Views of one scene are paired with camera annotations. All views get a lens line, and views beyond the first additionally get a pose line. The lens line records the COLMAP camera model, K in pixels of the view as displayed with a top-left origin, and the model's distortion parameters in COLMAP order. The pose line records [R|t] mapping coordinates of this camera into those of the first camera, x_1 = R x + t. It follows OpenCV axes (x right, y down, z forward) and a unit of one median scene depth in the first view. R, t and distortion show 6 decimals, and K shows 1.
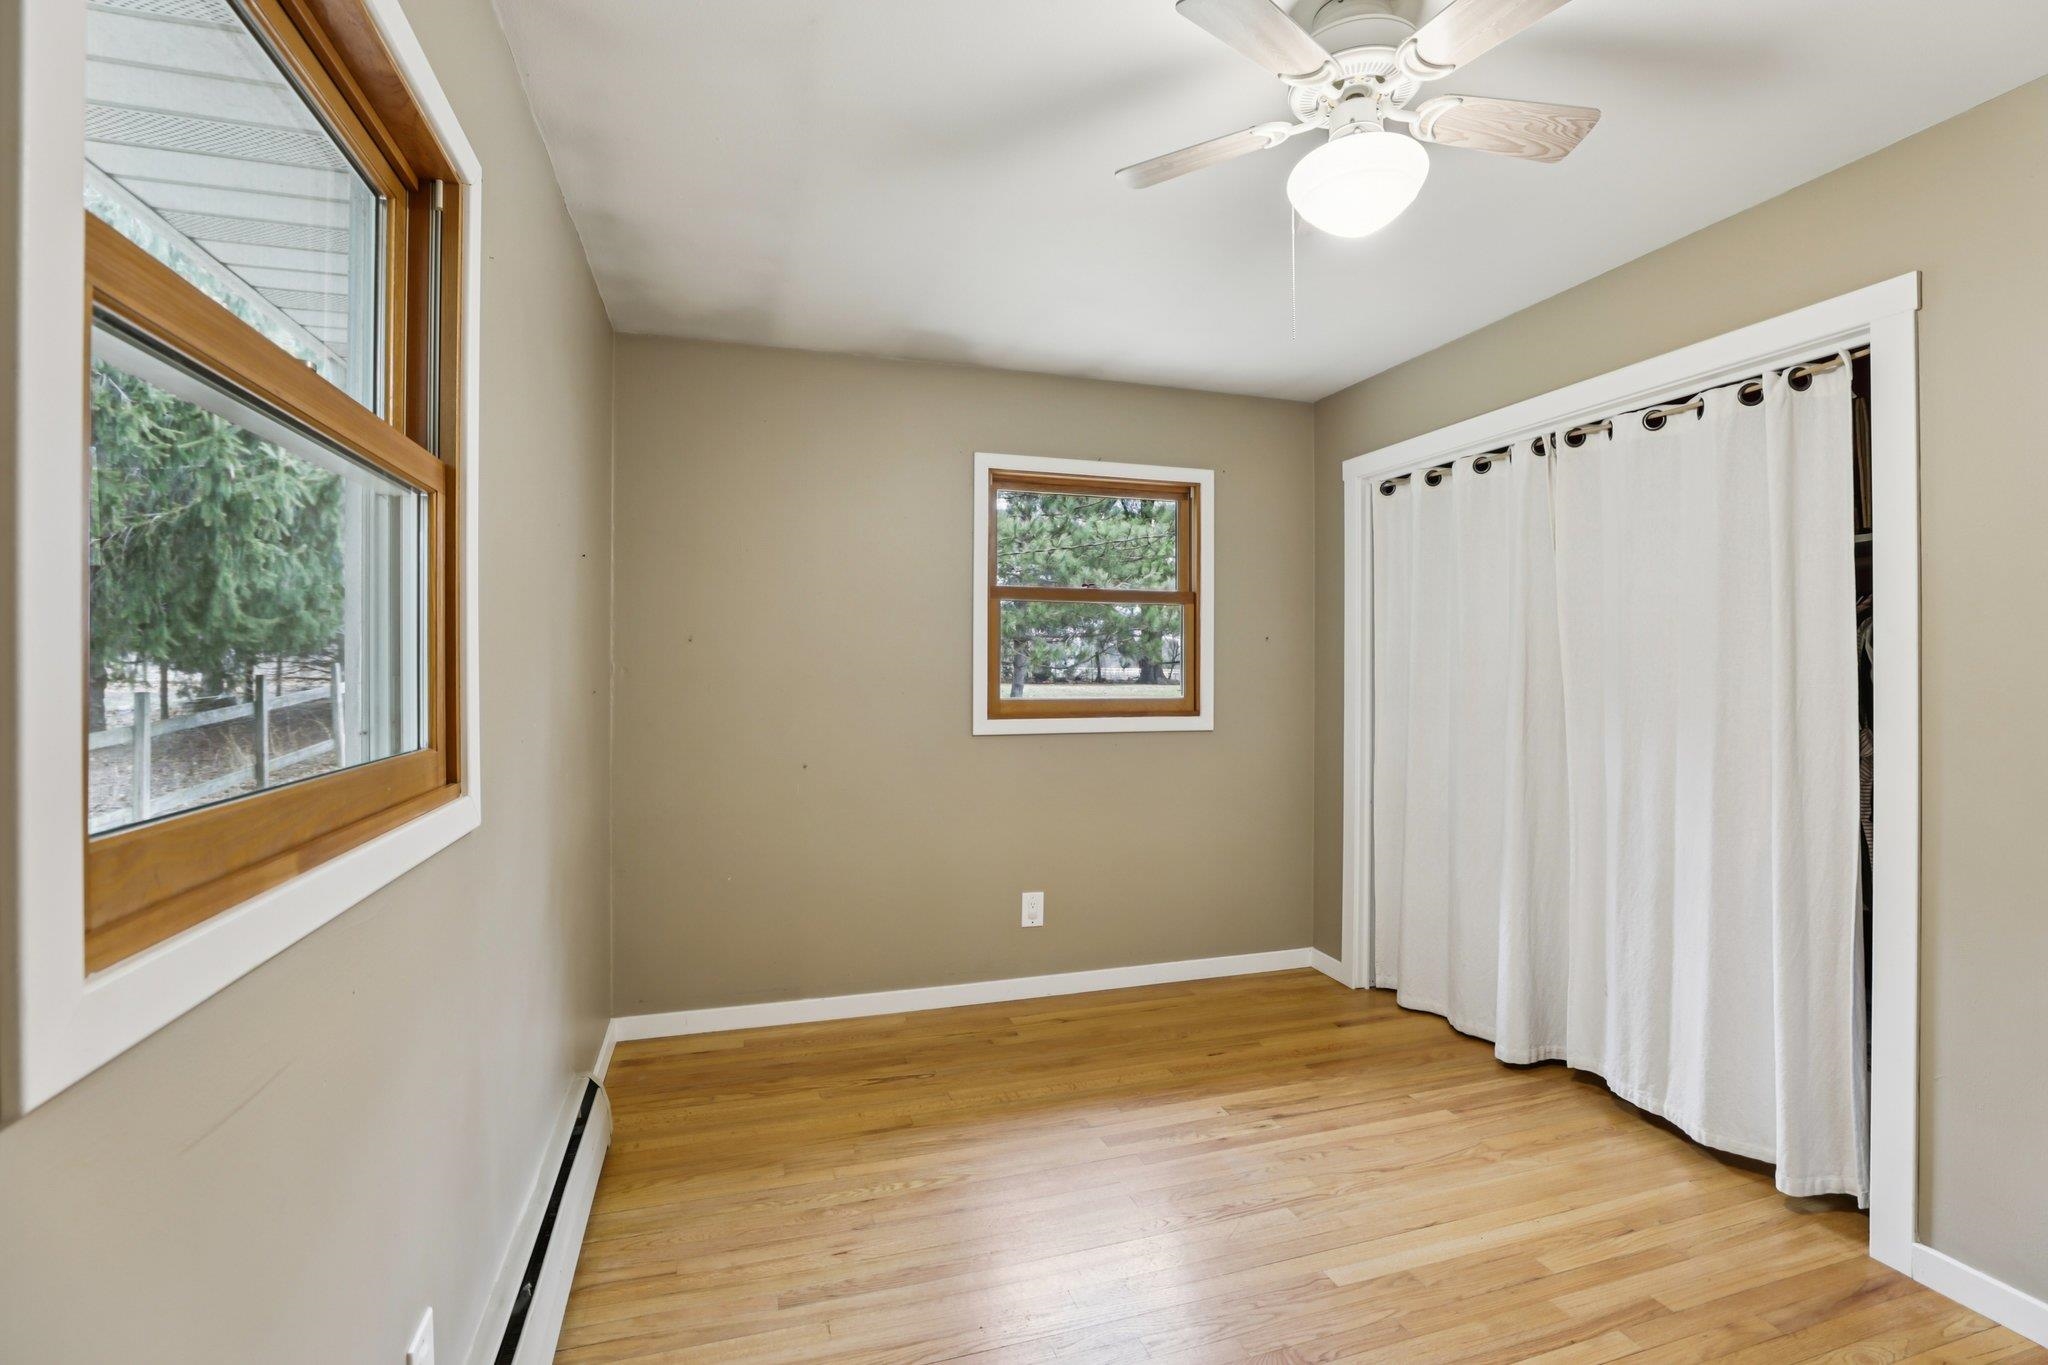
lens RADIAL K [[938.5, 0, 1026.5], [0, 938.5, 658.0], [0, 0, 1]] dist [-0.044911, 0.013564]
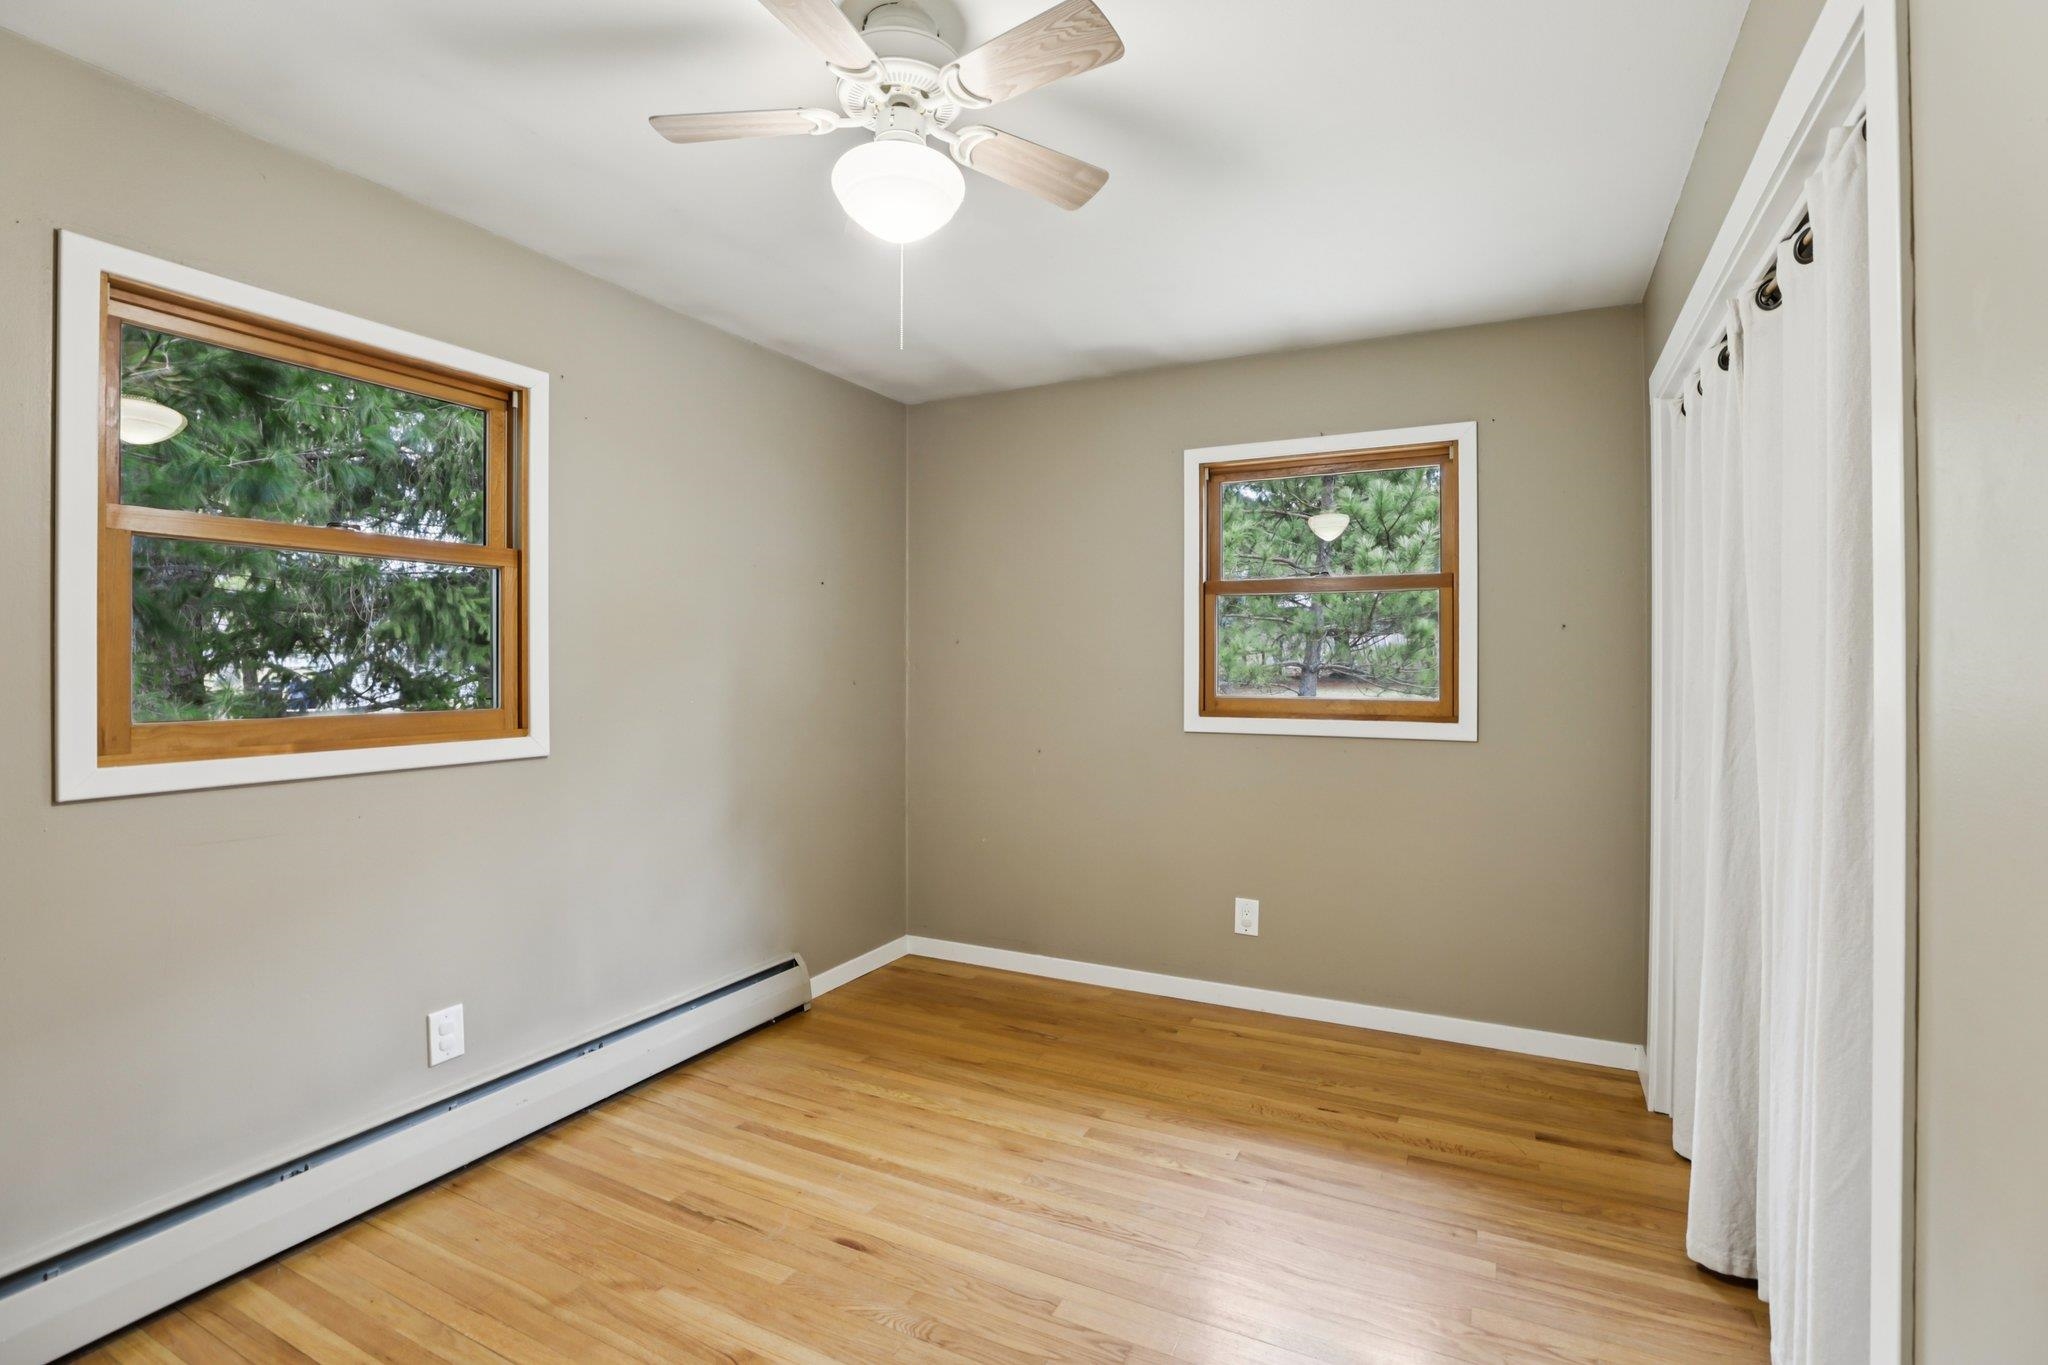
lens RADIAL K [[938.5, 0, 1026.5], [0, 938.5, 658.0], [0, 0, 1]] dist [-0.044911, 0.013564]
pose [[0.711540, -0.006637, -0.702614, 0.584290], [0.007183, 0.999972, -0.002172, 0.004722], [0.702609, -0.003502, 0.711568, 0.182293]]
